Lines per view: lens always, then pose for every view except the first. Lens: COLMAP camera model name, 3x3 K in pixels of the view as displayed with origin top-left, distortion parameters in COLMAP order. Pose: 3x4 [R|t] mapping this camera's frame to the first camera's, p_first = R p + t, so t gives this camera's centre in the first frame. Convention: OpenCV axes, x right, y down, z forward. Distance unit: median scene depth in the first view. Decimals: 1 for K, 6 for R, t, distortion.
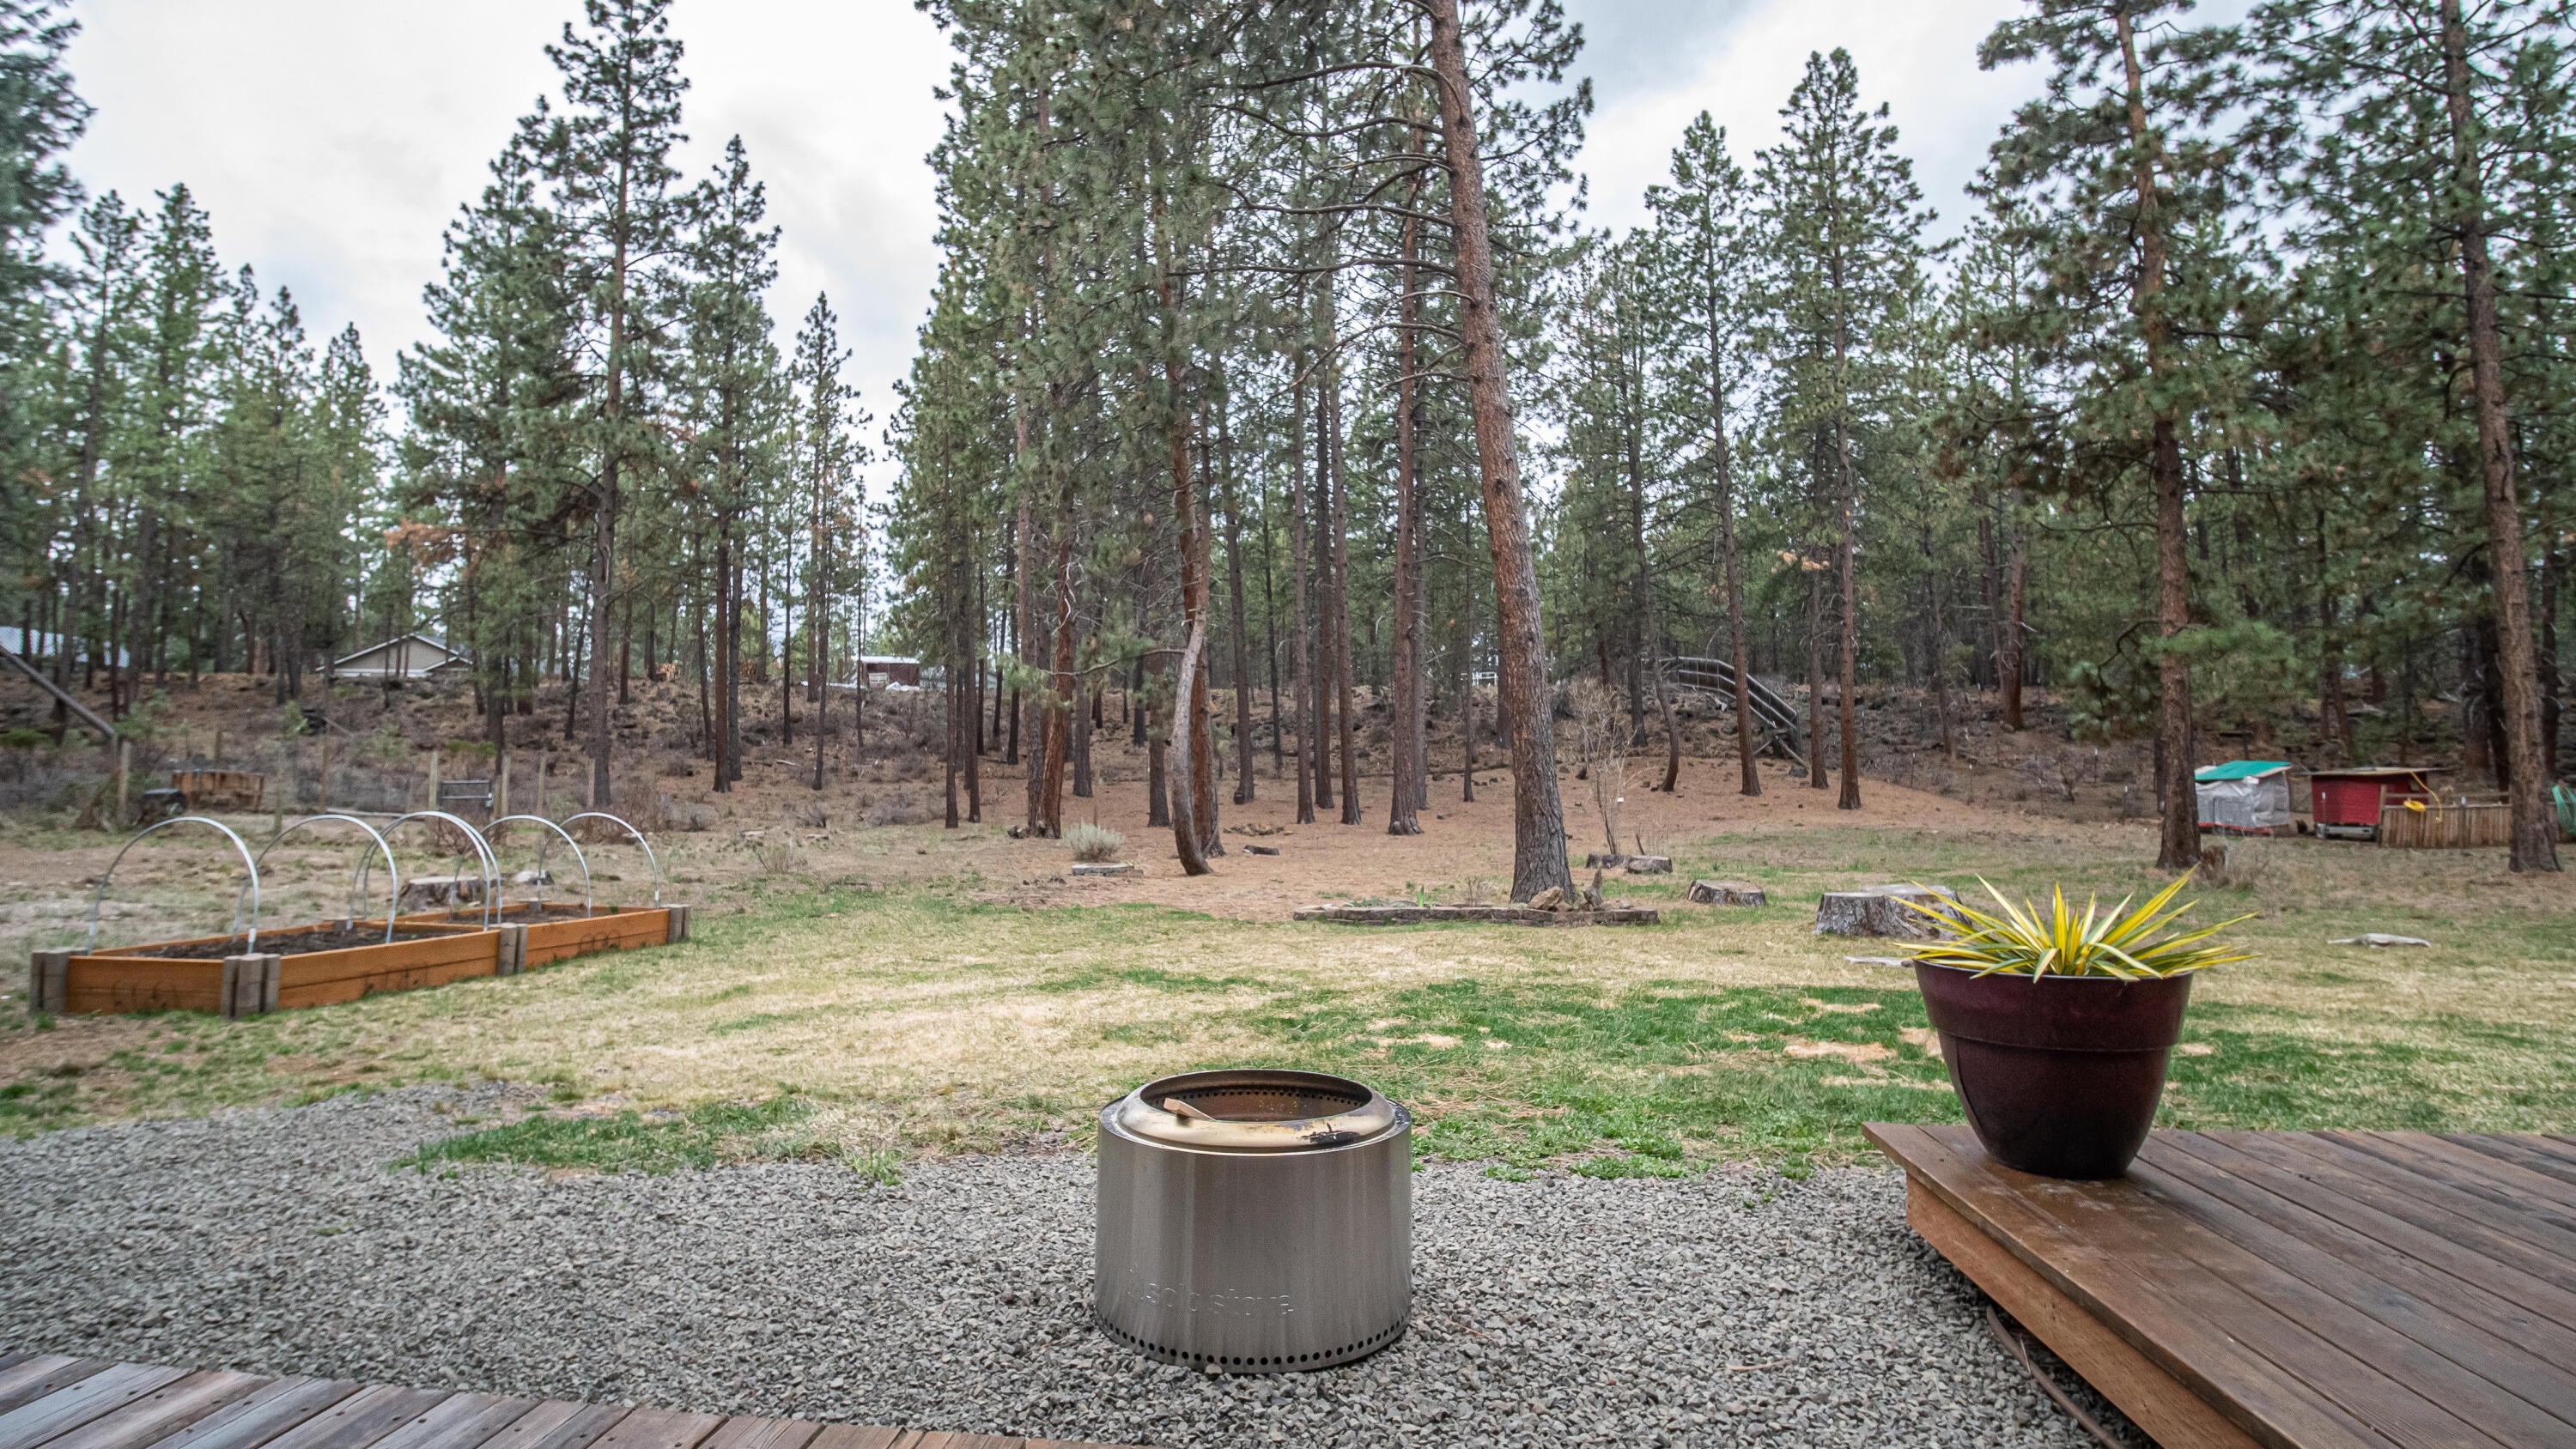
lens RADIAL K [[1198.2, 0, 1283.2], [0, 1198.2, 711.2], [0, 0, 1]] dist [-0.022681, -0.001363]
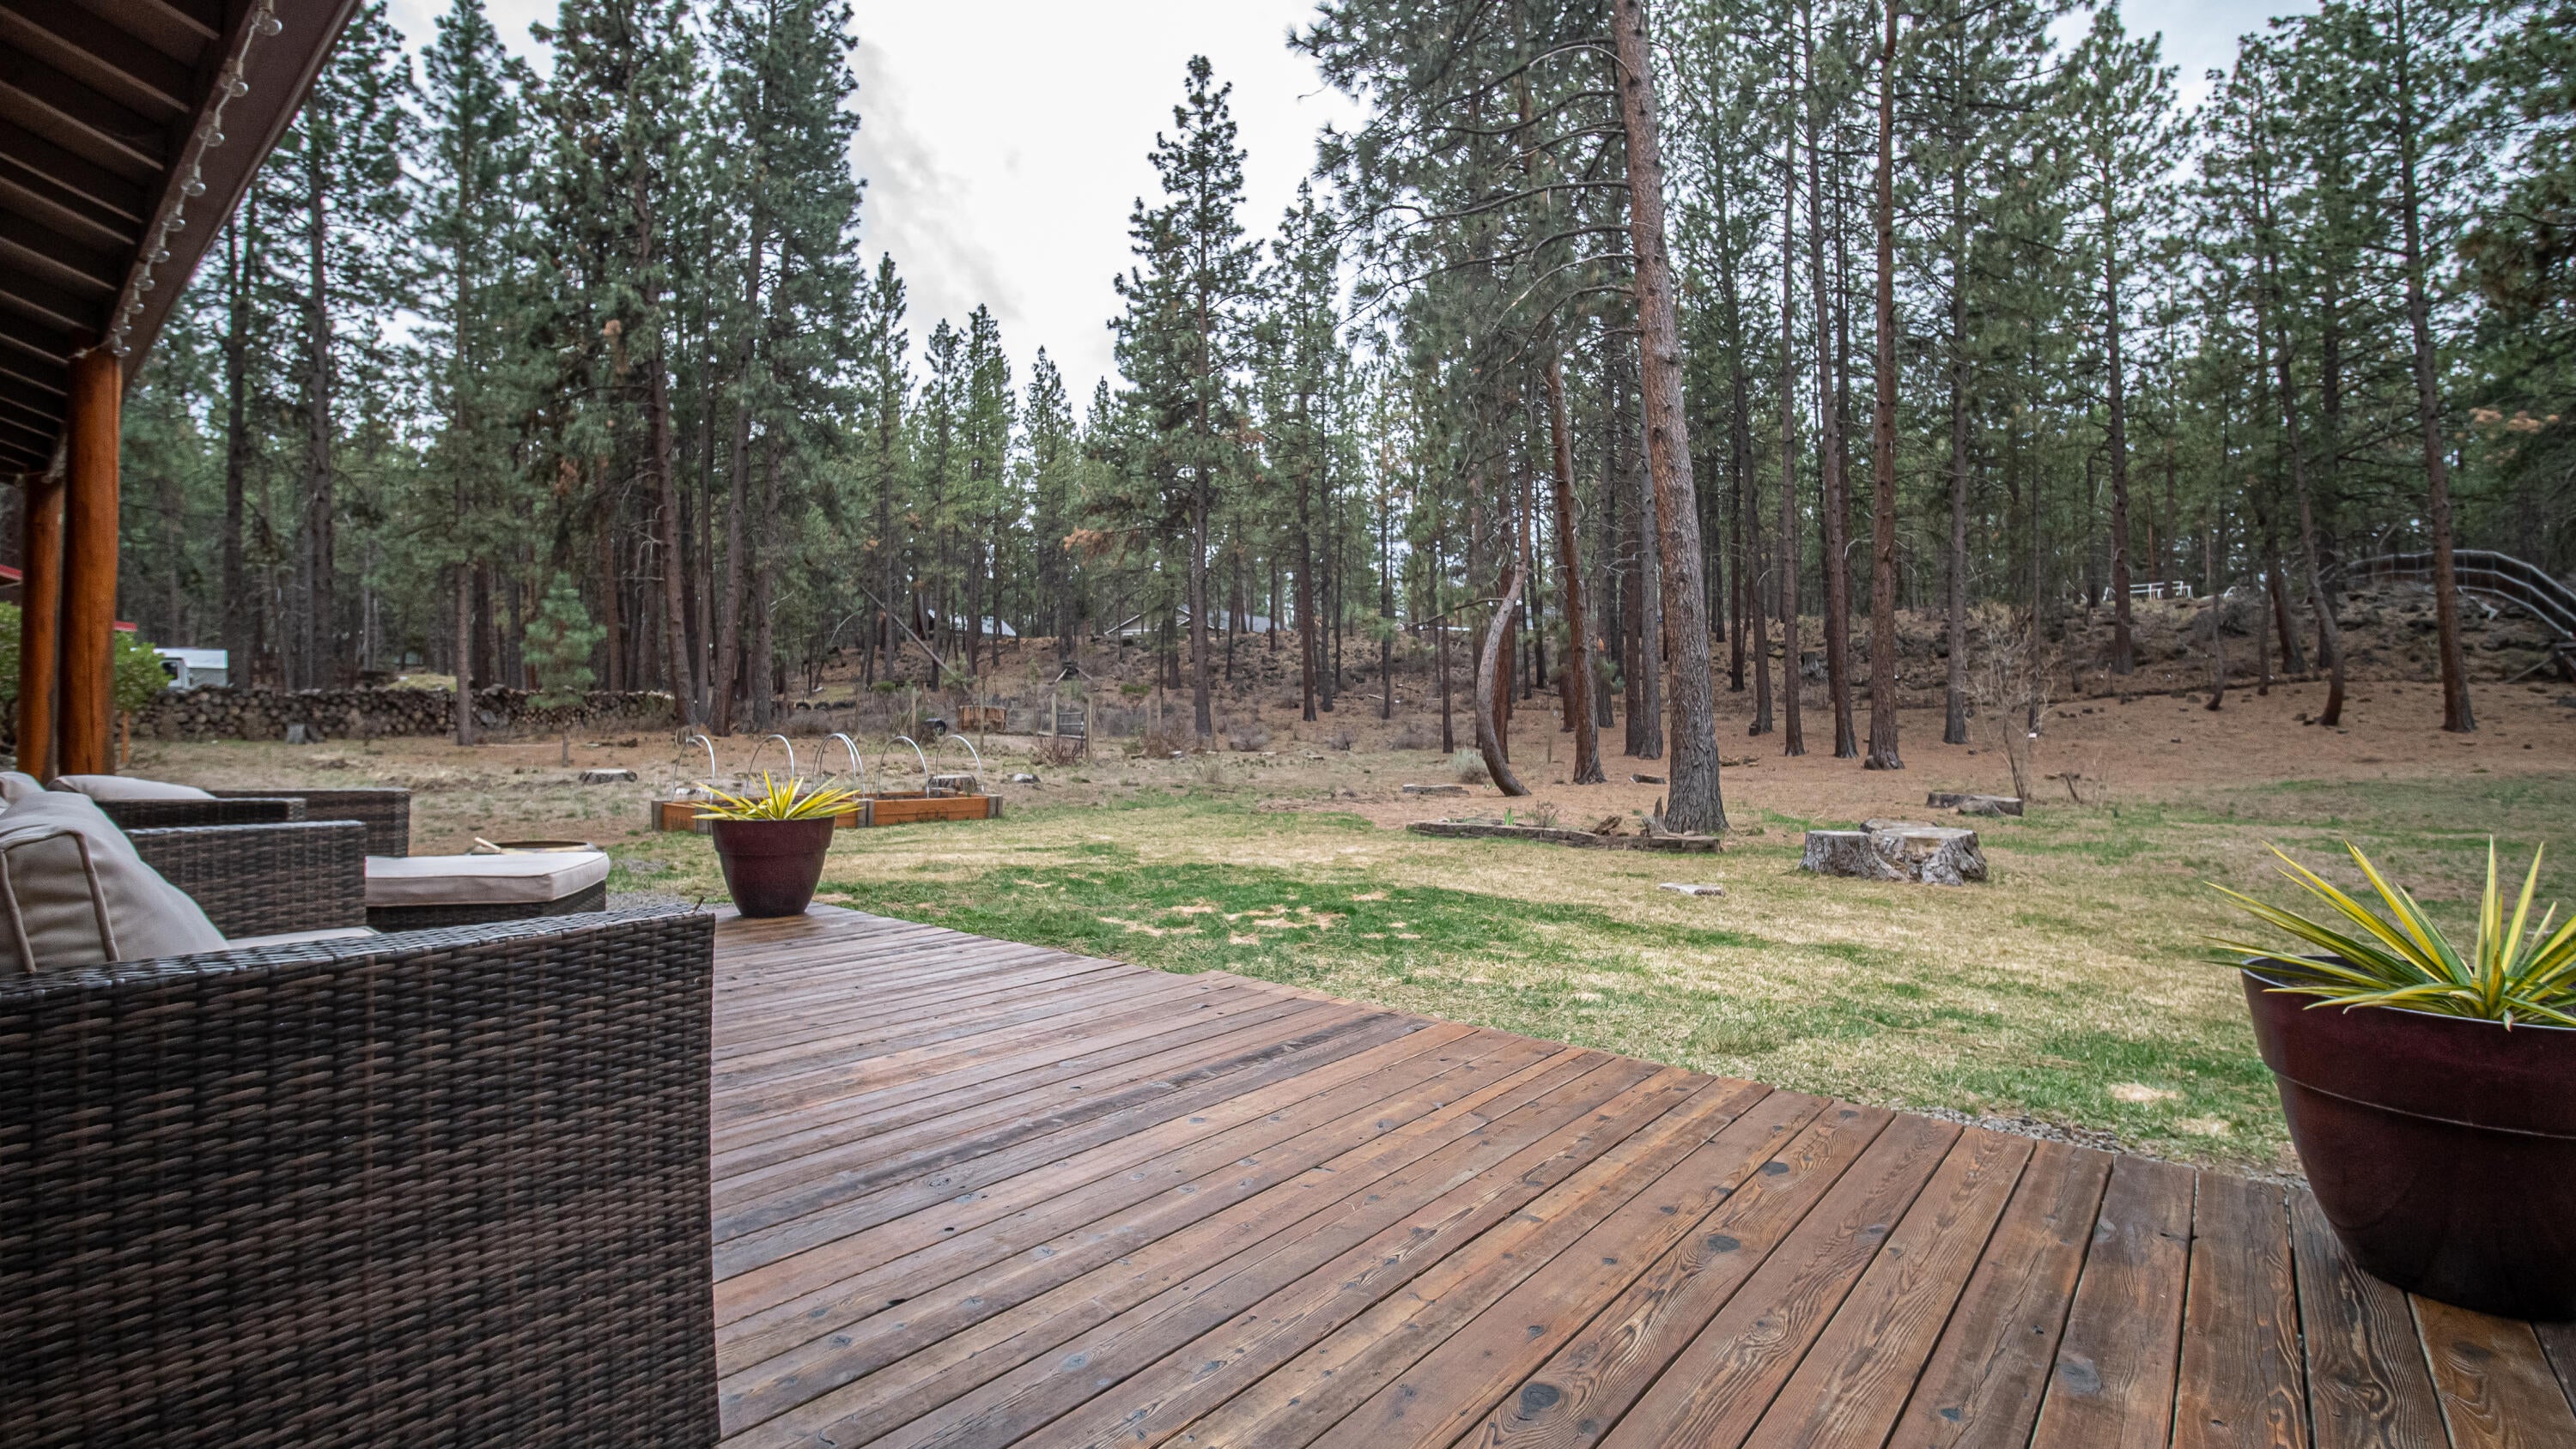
lens RADIAL K [[1150.3, 0, 1292.8], [0, 1150.3, 715.2], [0, 0, 1]] dist [-0.019048, -0.000167]
pose [[0.833310, 0.001967, -0.552802, 0.209193], [0.032754, 0.998061, 0.052926, -0.002874], [0.551834, -0.062210, 0.831630, -0.011065]]
